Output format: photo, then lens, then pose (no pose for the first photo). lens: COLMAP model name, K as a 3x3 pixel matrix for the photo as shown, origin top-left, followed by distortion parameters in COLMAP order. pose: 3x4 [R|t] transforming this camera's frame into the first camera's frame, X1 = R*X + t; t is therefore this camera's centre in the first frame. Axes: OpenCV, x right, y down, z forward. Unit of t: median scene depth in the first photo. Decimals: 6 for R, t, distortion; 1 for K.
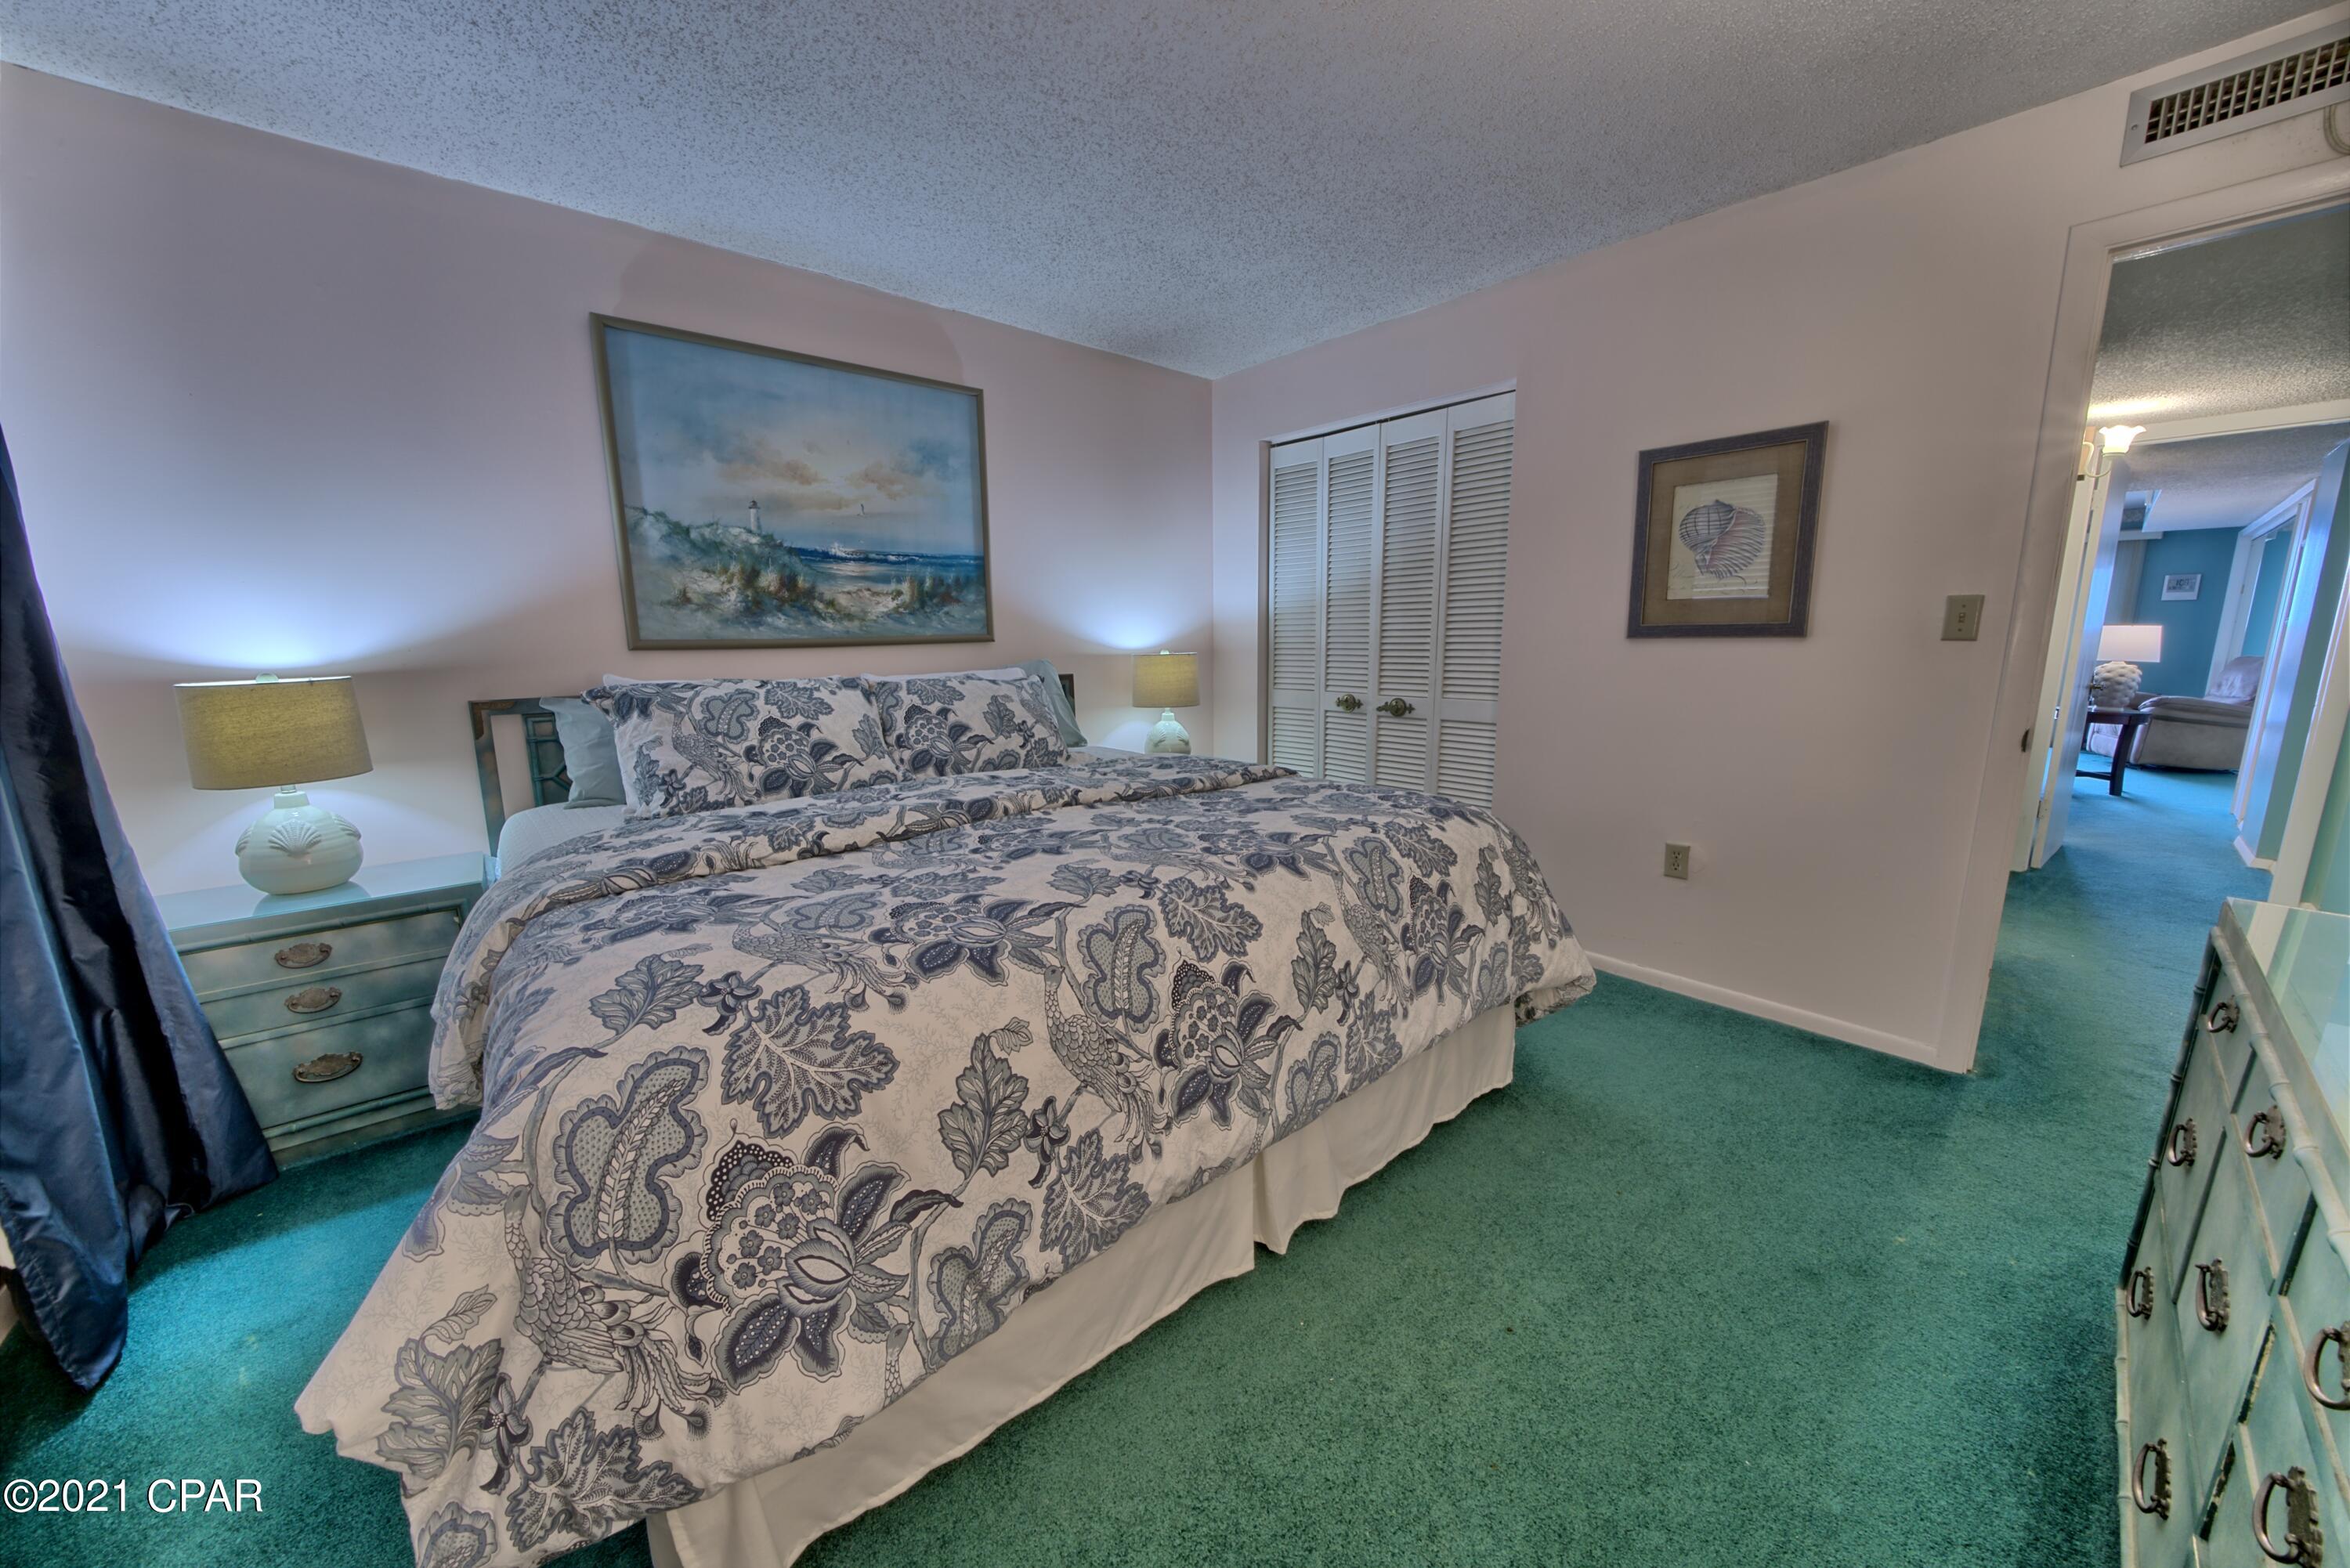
lens RADIAL K [[794.6, 0, 1174.6], [0, 794.6, 778.3], [0, 0, 1]] dist [-0.007269, 0.000099]
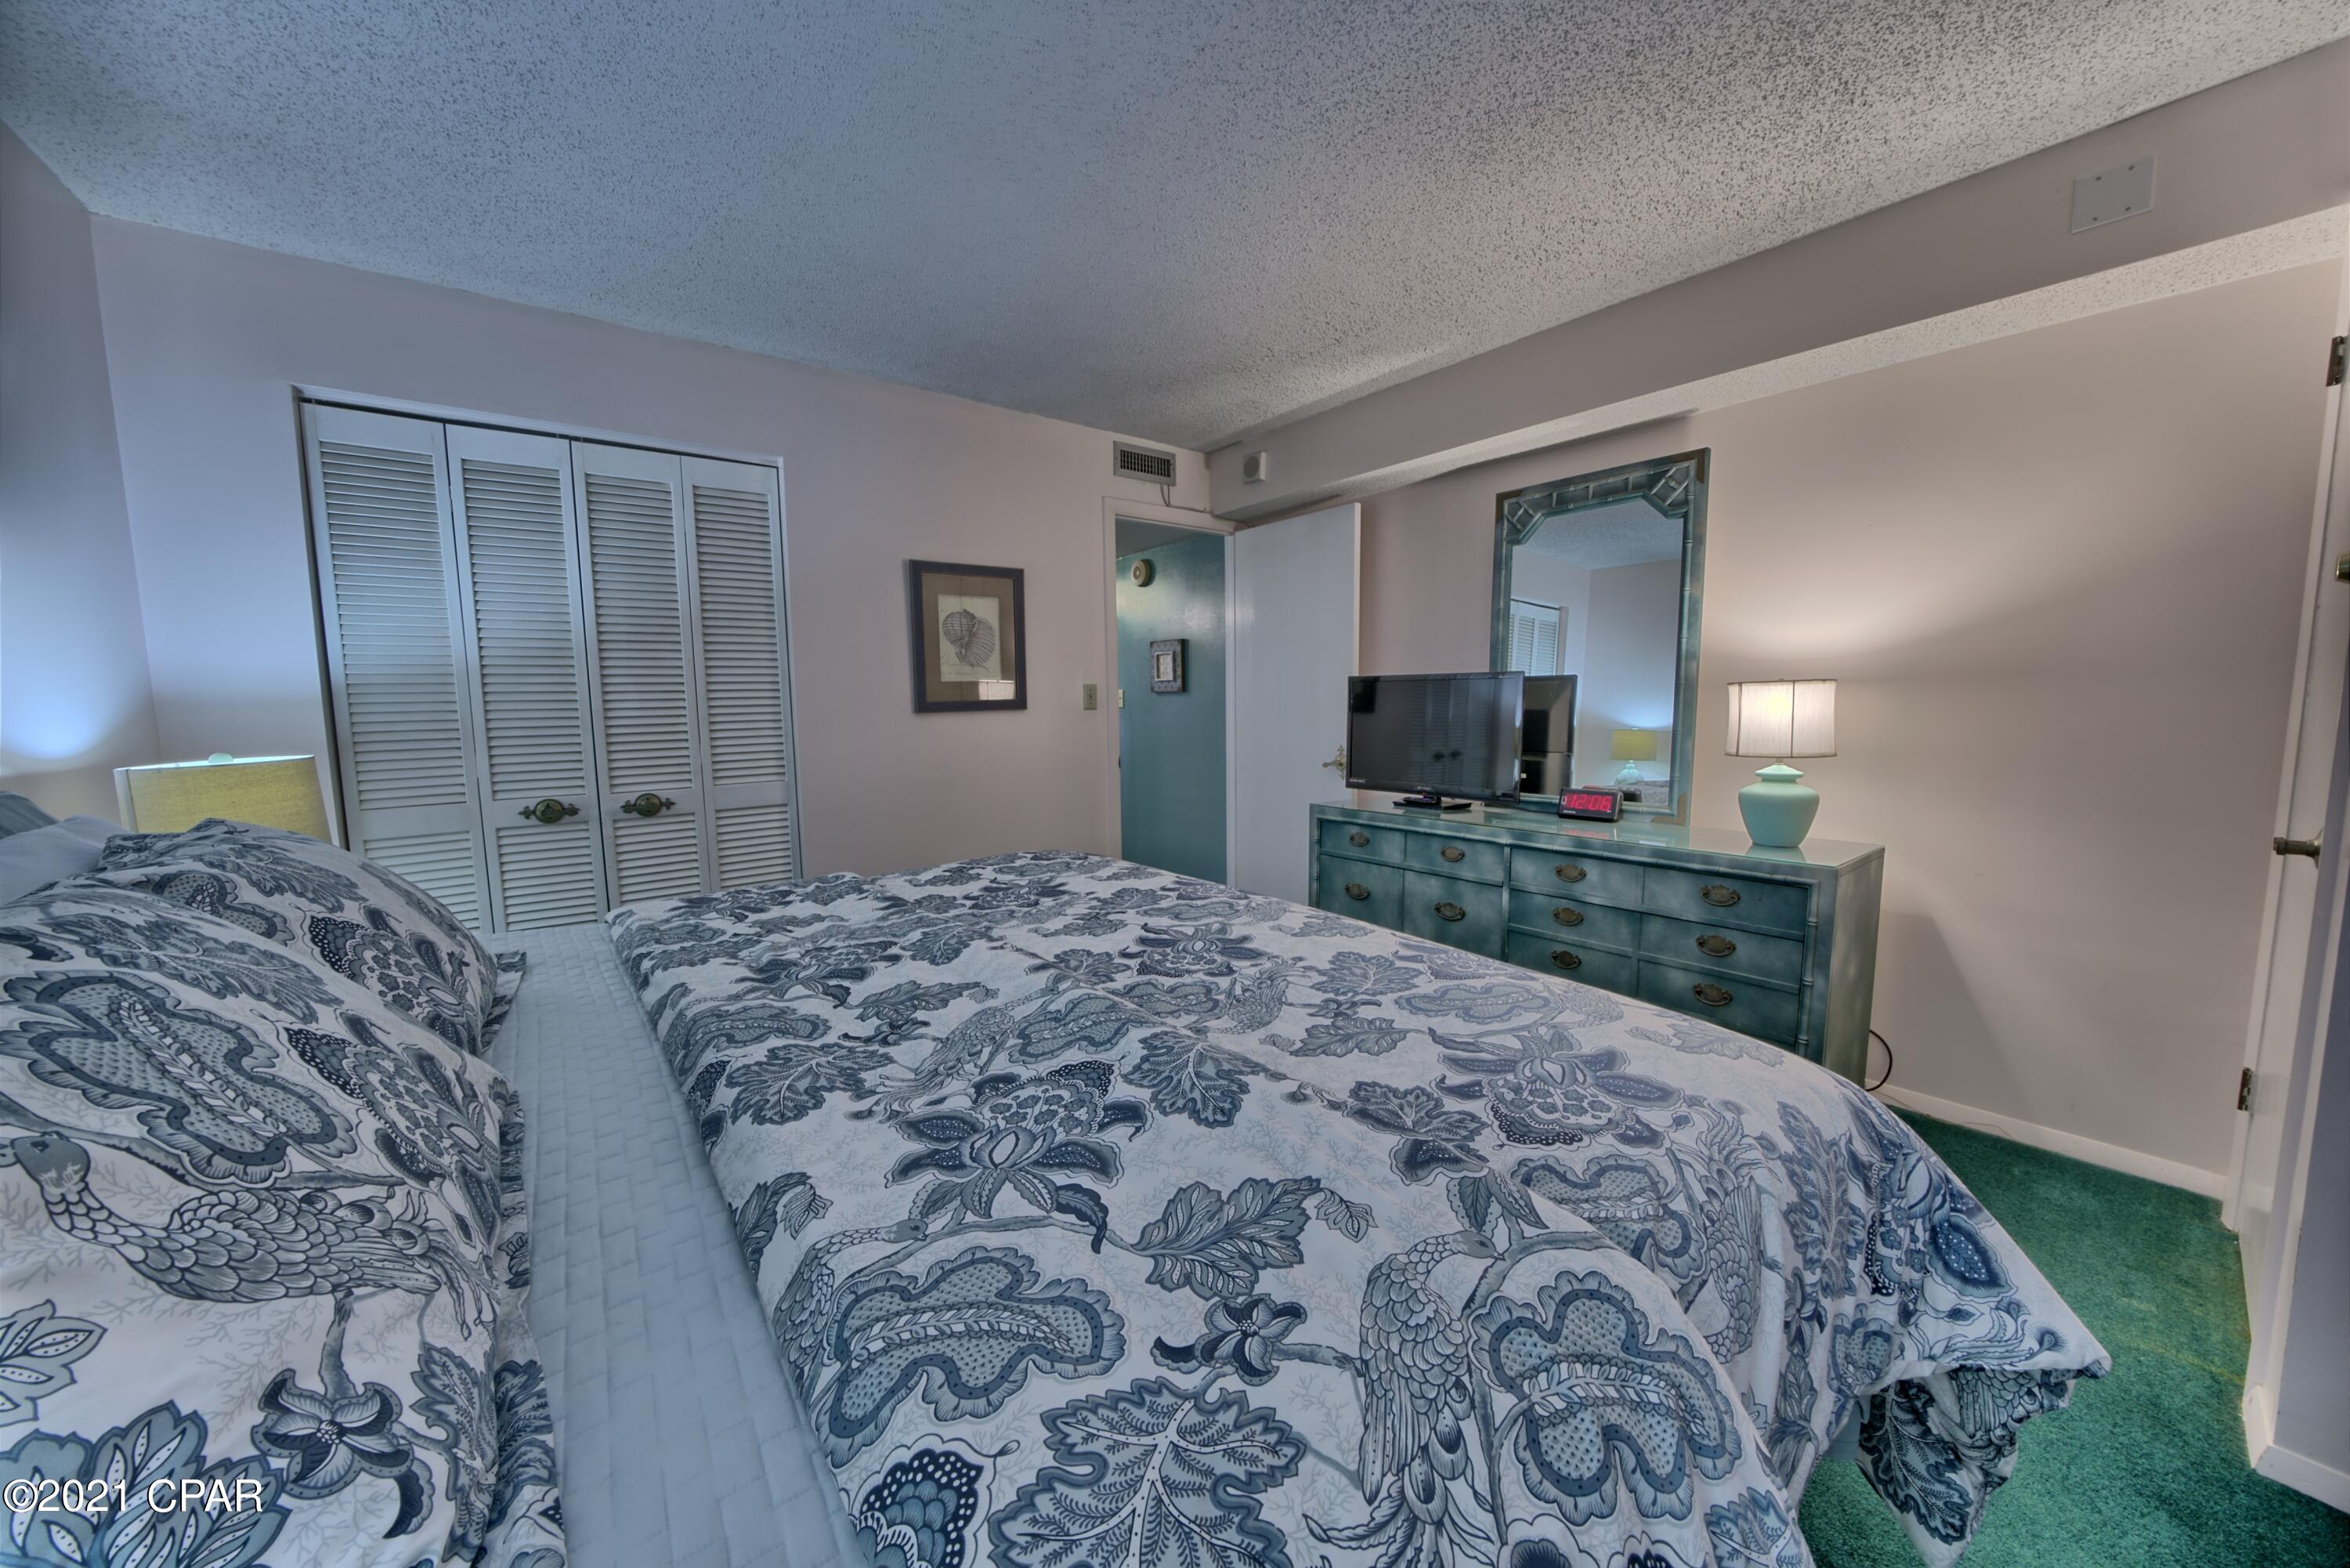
lens RADIAL K [[794.6, 0, 1171.0], [0, 794.6, 778.2], [0, 0, 1]] dist [-0.007269, 0.000099]
pose [[0.108496, -0.089770, 0.990035, -0.470539], [0.190644, 0.979308, 0.067905, -0.074602], [-0.975645, 0.181377, 0.123365, 0.416529]]
